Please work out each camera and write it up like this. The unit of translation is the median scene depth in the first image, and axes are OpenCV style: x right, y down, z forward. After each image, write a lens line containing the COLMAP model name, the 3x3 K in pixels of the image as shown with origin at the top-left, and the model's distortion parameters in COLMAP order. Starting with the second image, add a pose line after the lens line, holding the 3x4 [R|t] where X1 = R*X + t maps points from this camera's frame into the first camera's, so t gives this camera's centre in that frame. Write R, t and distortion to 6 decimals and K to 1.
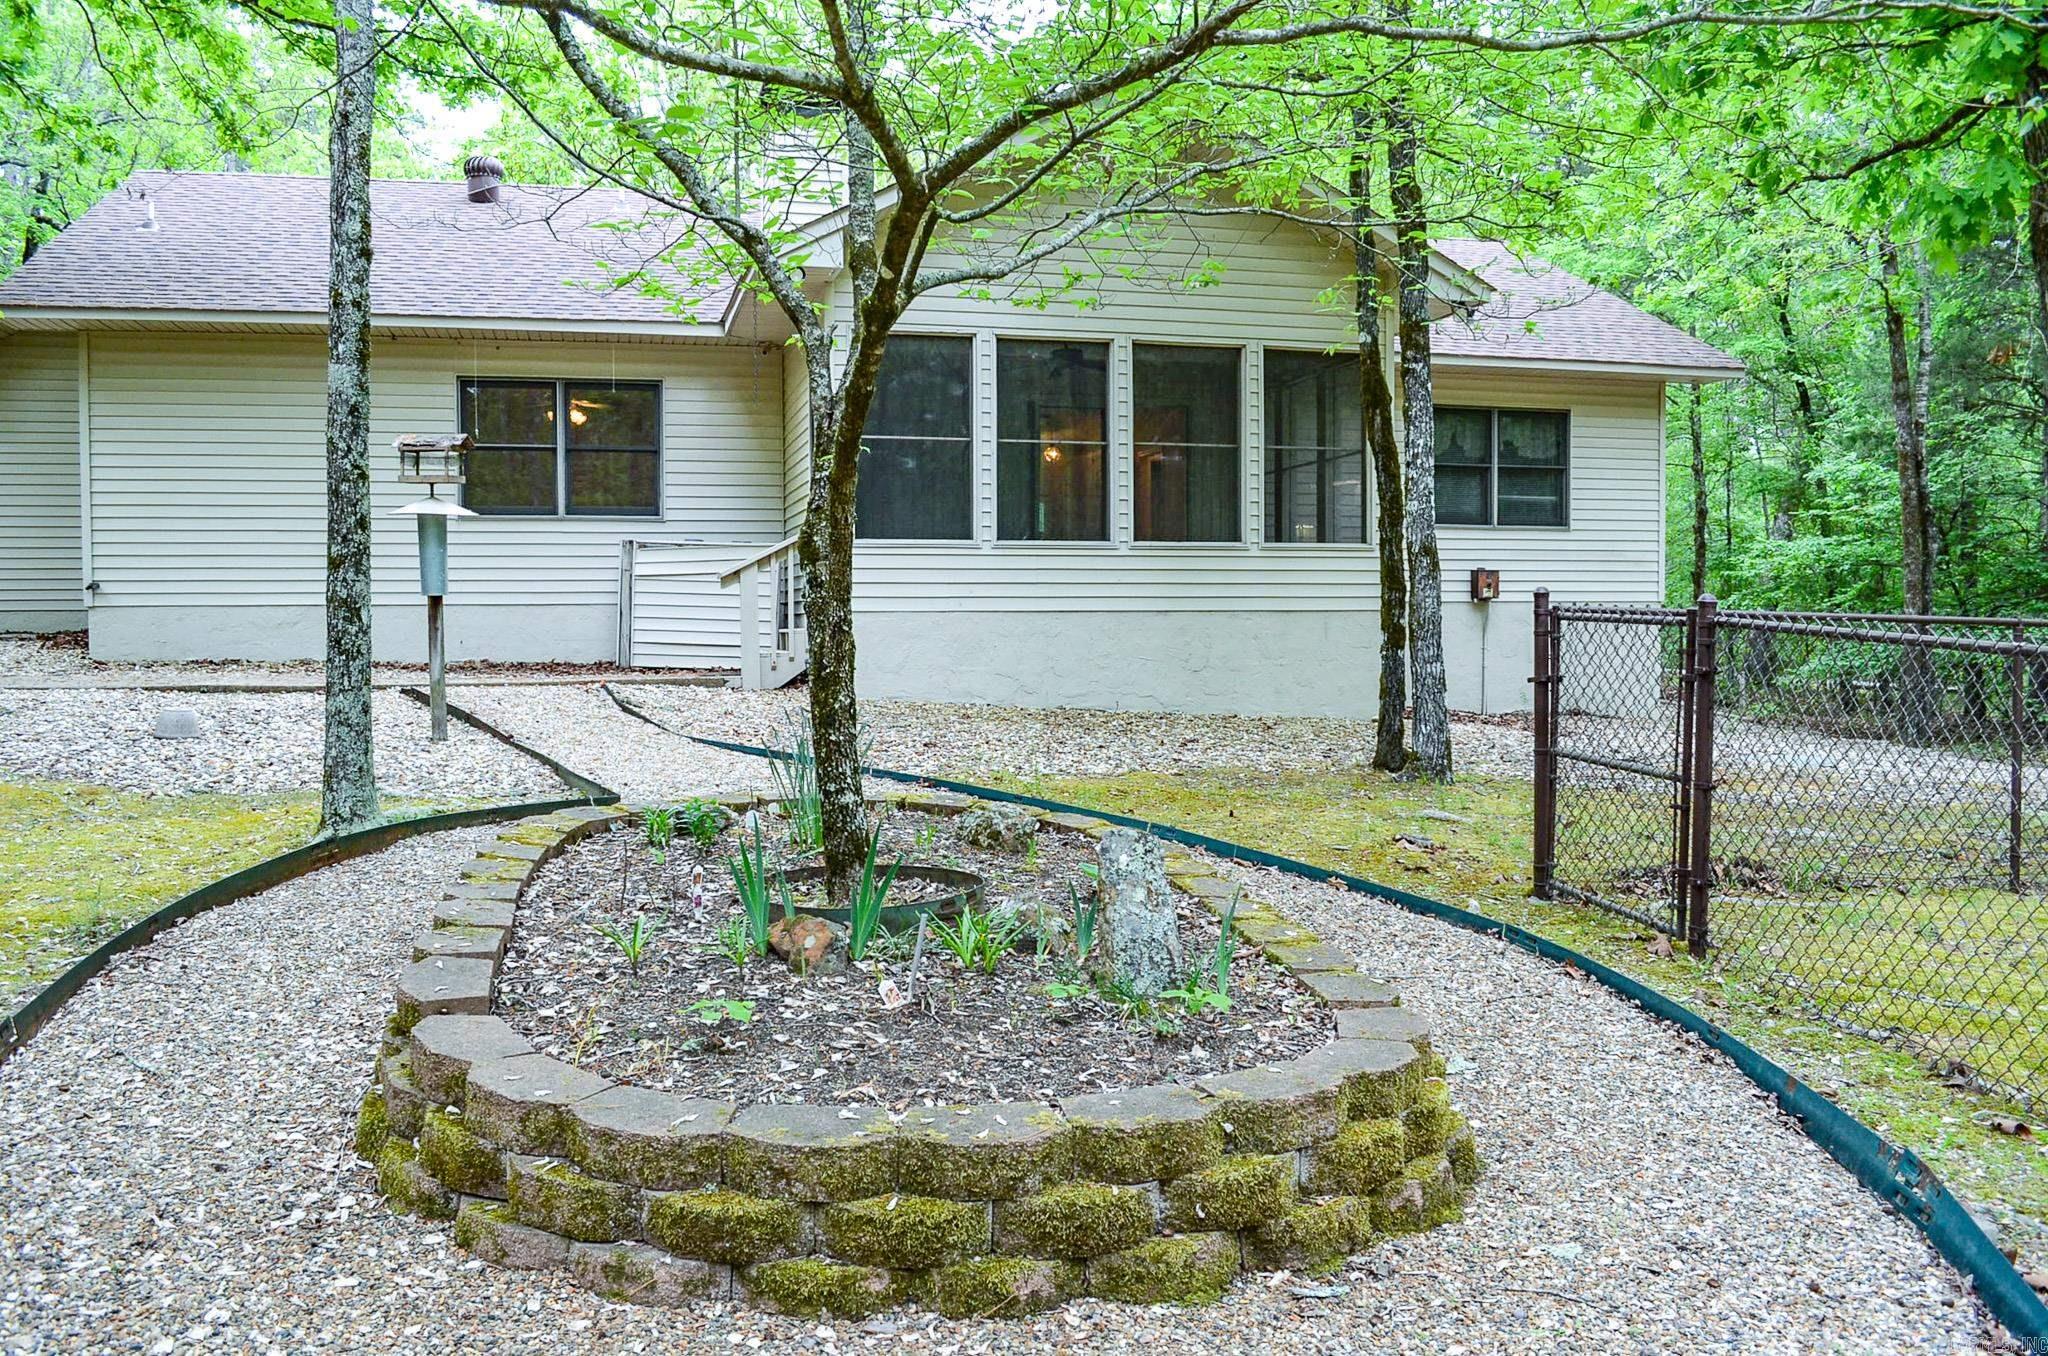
lens RADIAL K [[1643.8, 0, 955.2], [0, 1643.8, 665.4], [0, 0, 1]] dist [-0.104288, 0.030469]
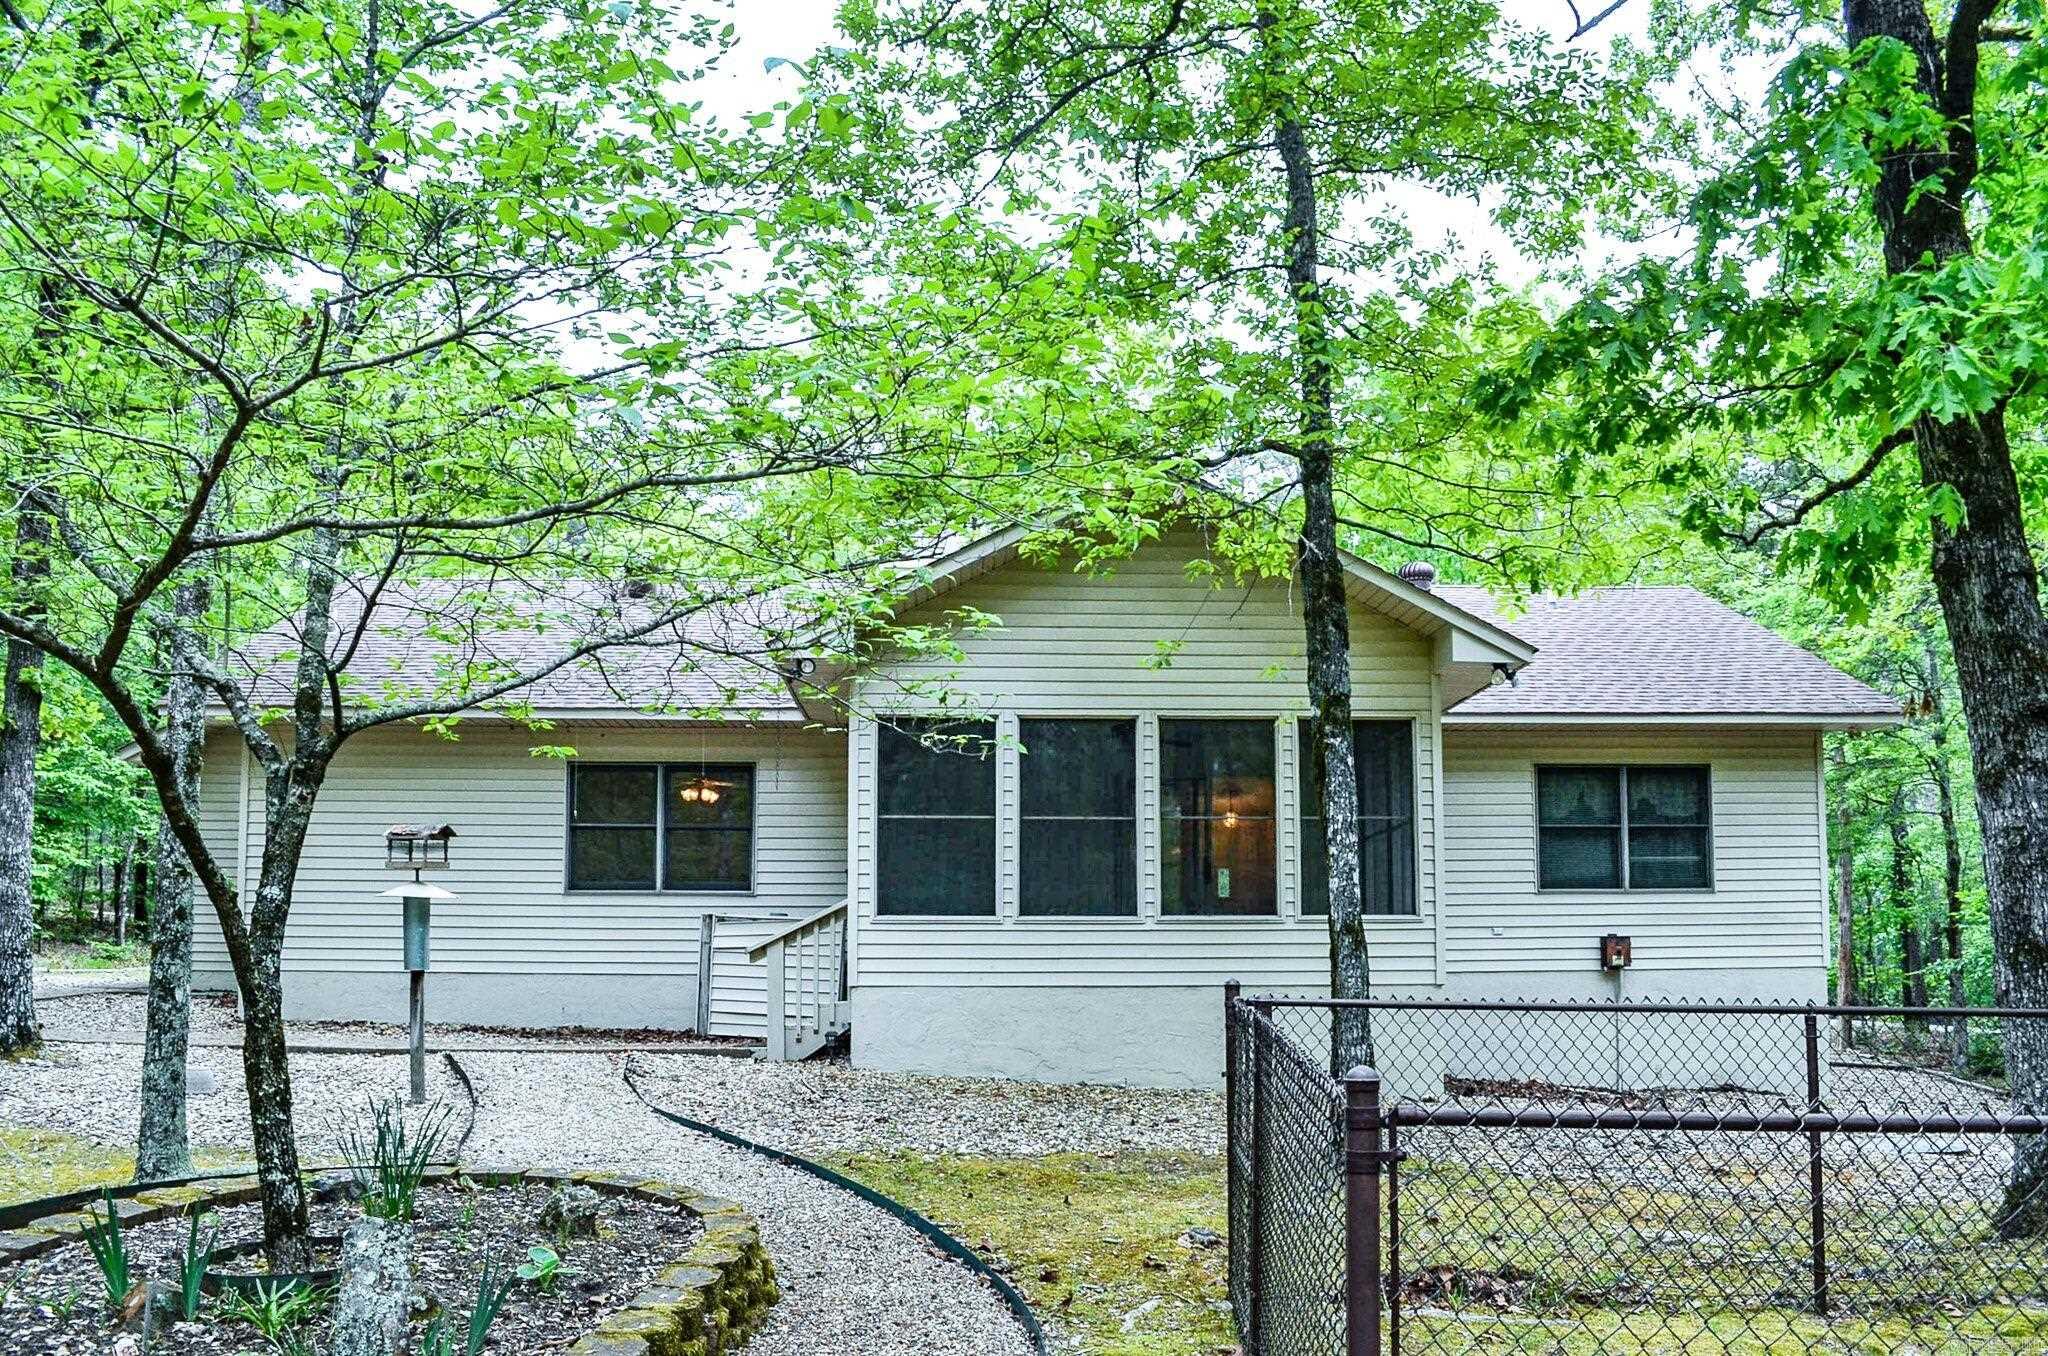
lens RADIAL K [[1643.8, 0, 952.0], [0, 1643.8, 828.9], [0, 0, 1]] dist [-0.104288, 0.030469]
pose [[0.974993, -0.016830, -0.221596, 0.216632], [-0.009404, 0.993111, -0.116799, -0.010631], [0.222035, 0.115962, 0.968118, 0.003762]]
